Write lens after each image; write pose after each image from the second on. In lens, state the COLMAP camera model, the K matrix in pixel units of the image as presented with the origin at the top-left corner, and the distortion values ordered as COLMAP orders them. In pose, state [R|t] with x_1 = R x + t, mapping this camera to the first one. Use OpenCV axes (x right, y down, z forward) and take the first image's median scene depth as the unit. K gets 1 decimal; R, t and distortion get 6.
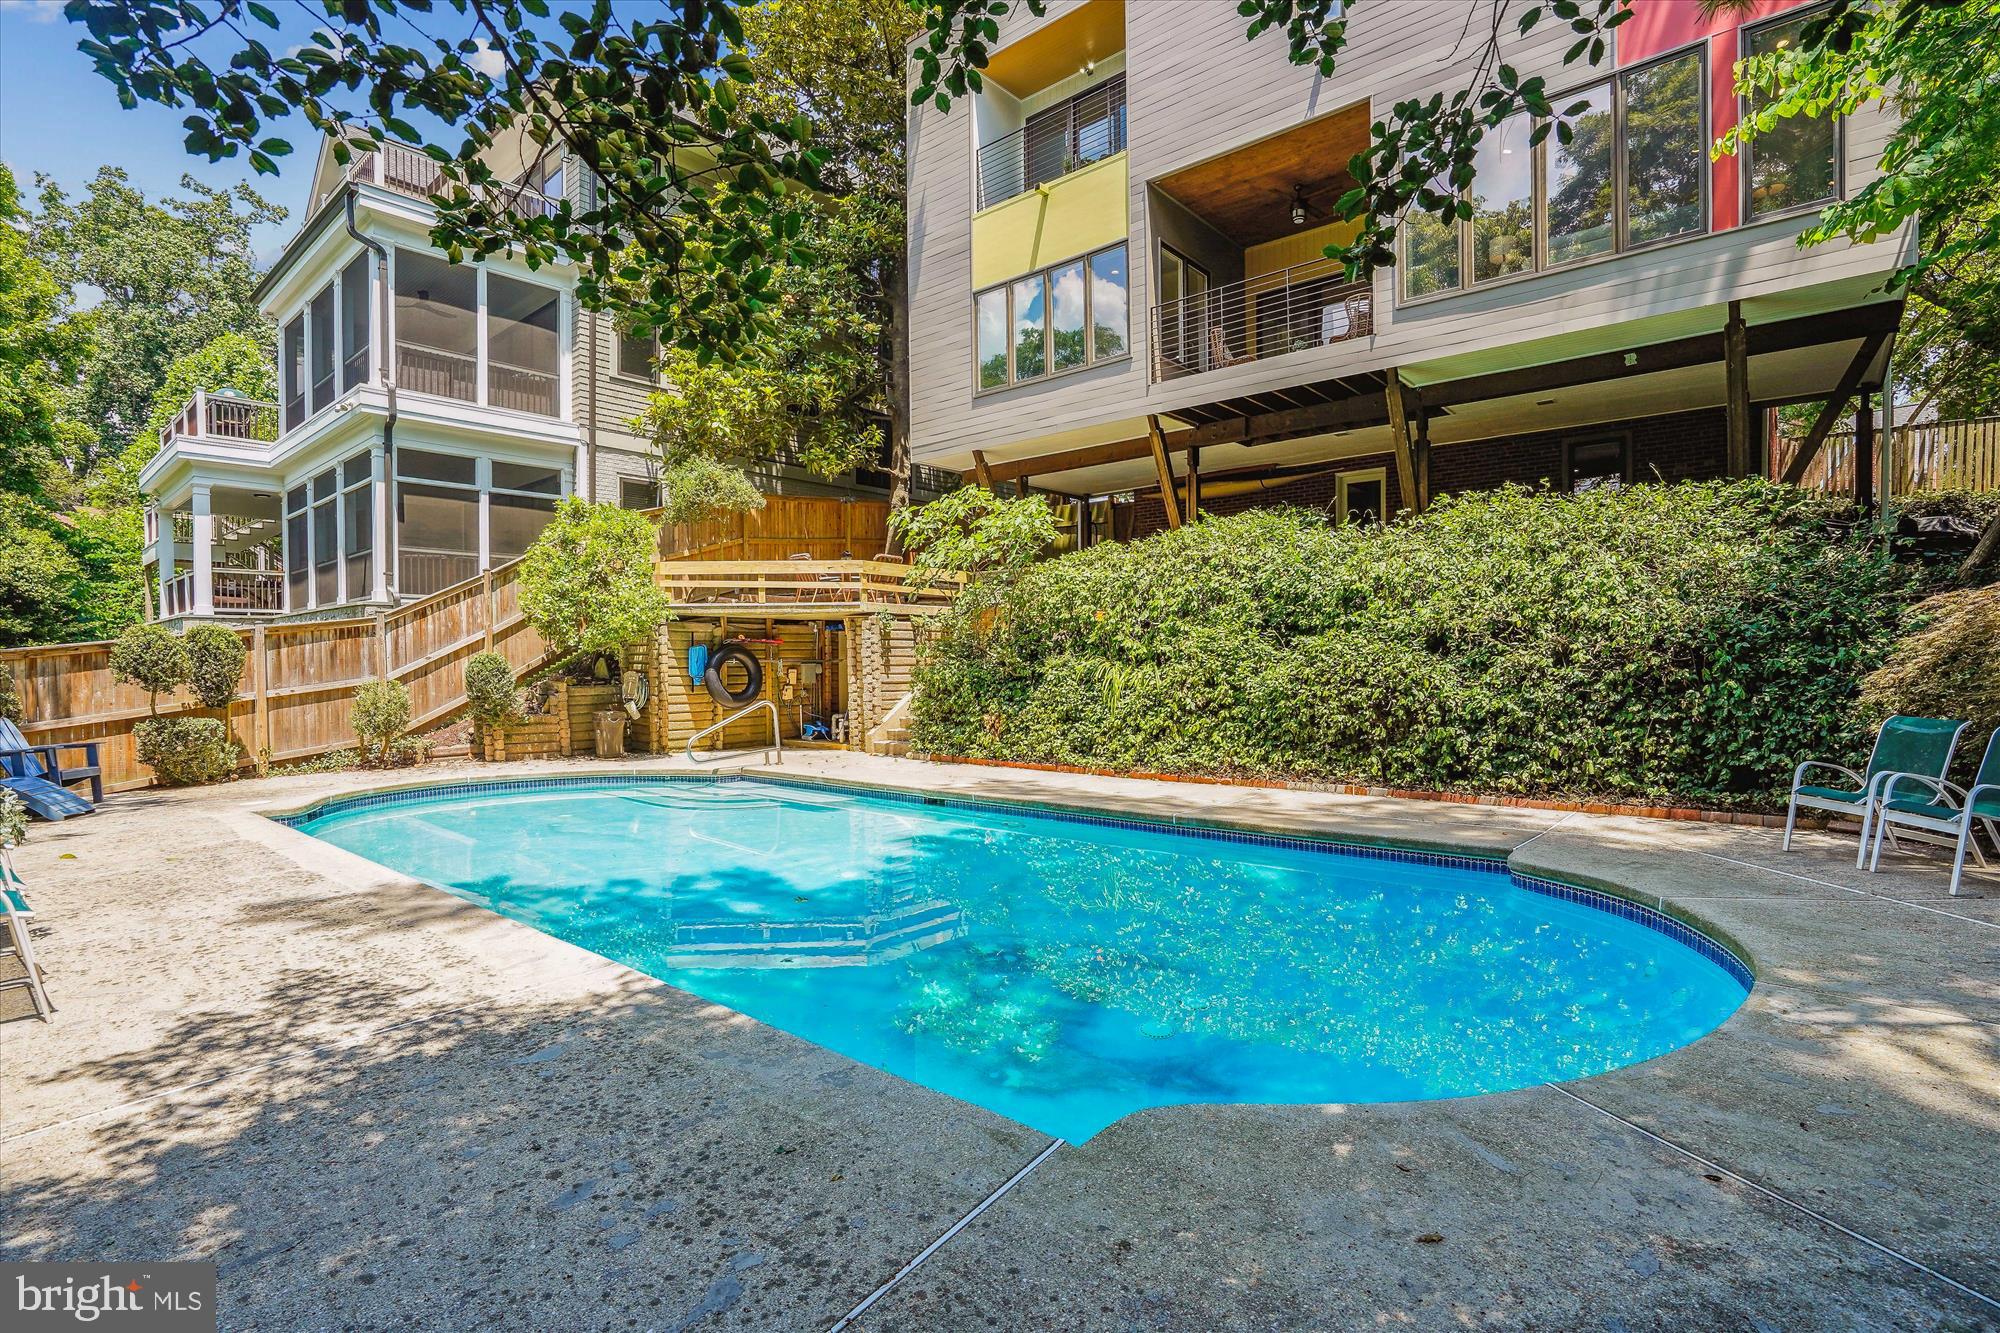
lens RADIAL K [[928.4, 0, 984.3], [0, 928.4, 673.2], [0, 0, 1]] dist [-0.029710, 0.001243]
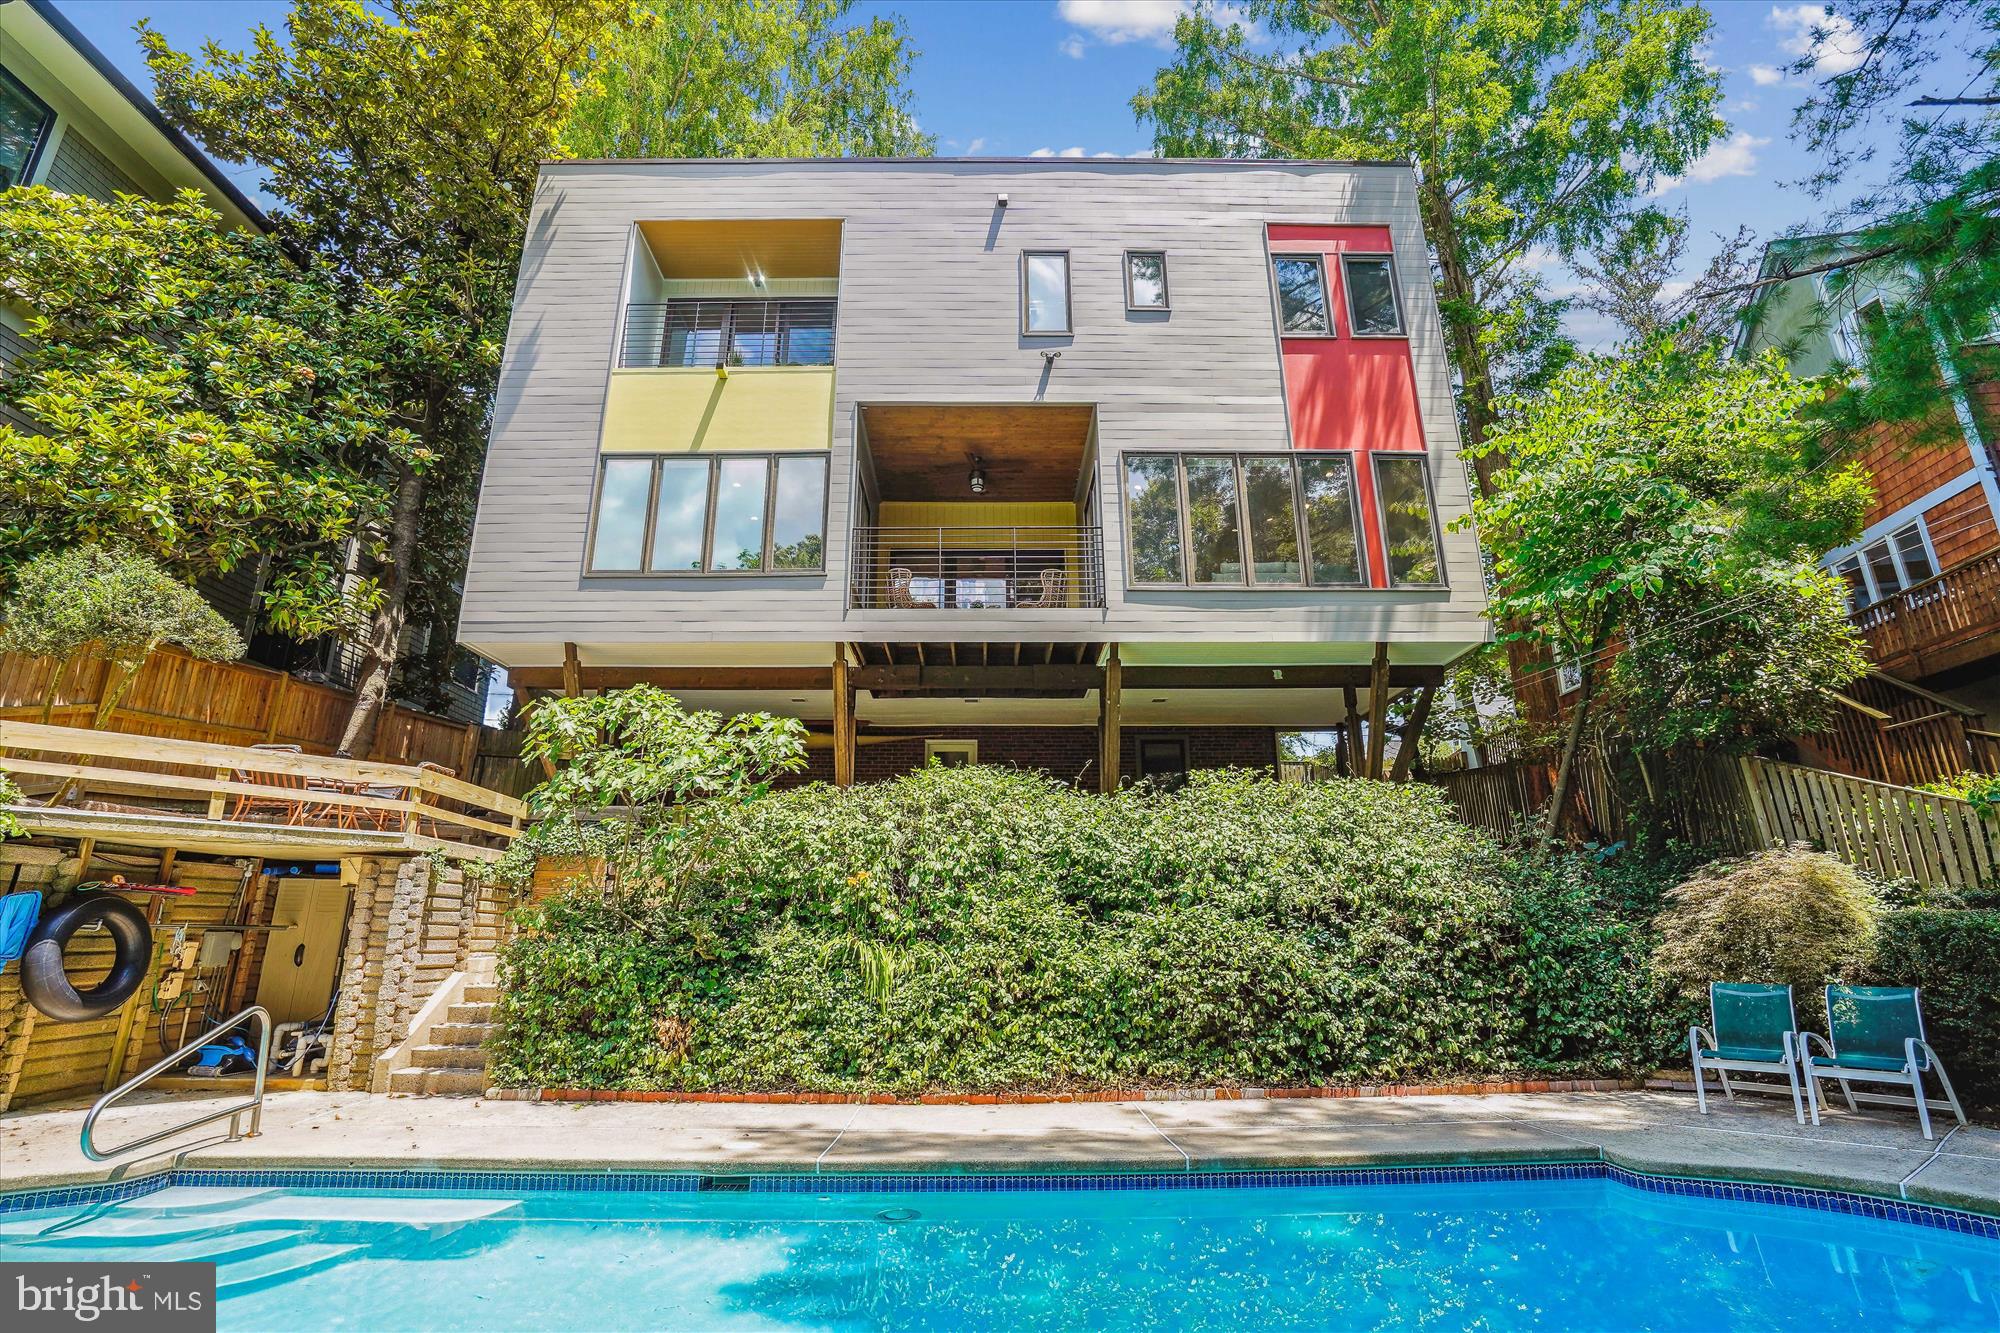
lens RADIAL K [[953.9, 0, 1010.9], [0, 953.9, 642.9], [0, 0, 1]] dist [-0.067633, 0.029918]
pose [[0.757472, 0.201701, 0.620929, -0.289753], [0.003252, 0.949902, -0.312531, -0.000998], [-0.652860, 0.238752, 0.718868, 0.299026]]
